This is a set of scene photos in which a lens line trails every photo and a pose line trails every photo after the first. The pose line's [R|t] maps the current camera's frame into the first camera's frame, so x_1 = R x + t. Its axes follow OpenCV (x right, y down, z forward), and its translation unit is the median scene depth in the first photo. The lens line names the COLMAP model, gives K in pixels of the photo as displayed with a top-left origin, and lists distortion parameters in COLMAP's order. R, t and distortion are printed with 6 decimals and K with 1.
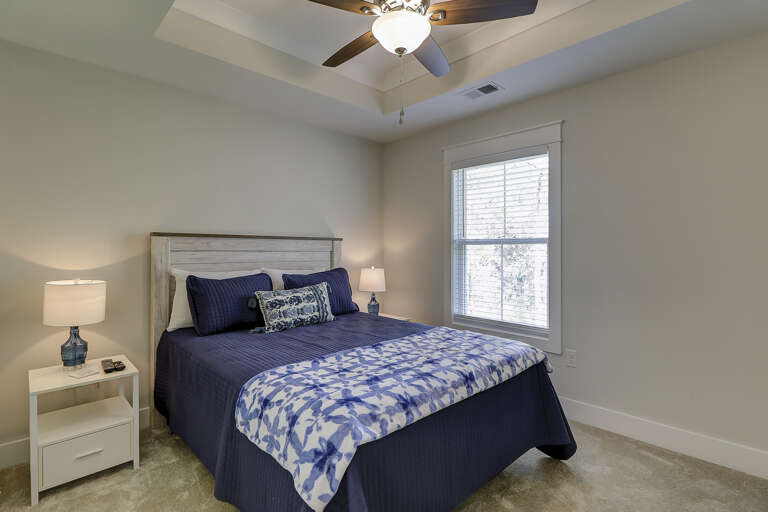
lens RADIAL K [[377.7, 0, 386.0], [0, 377.7, 256.8], [0, 0, 1]] dist [-0.004951, -0.000009]
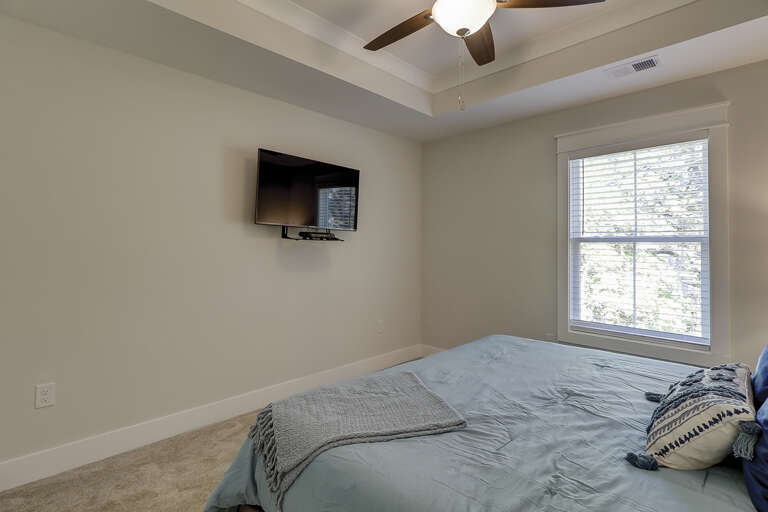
lens RADIAL K [[377.7, 0, 382.9], [0, 377.7, 248.7], [0, 0, 1]] dist [-0.004951, -0.000009]
pose [[0.999344, 0.000572, 0.036199, -0.293455], [-0.000443, 0.999994, -0.003556, -0.016175], [-0.036201, 0.003538, 0.999338, 0.124324]]
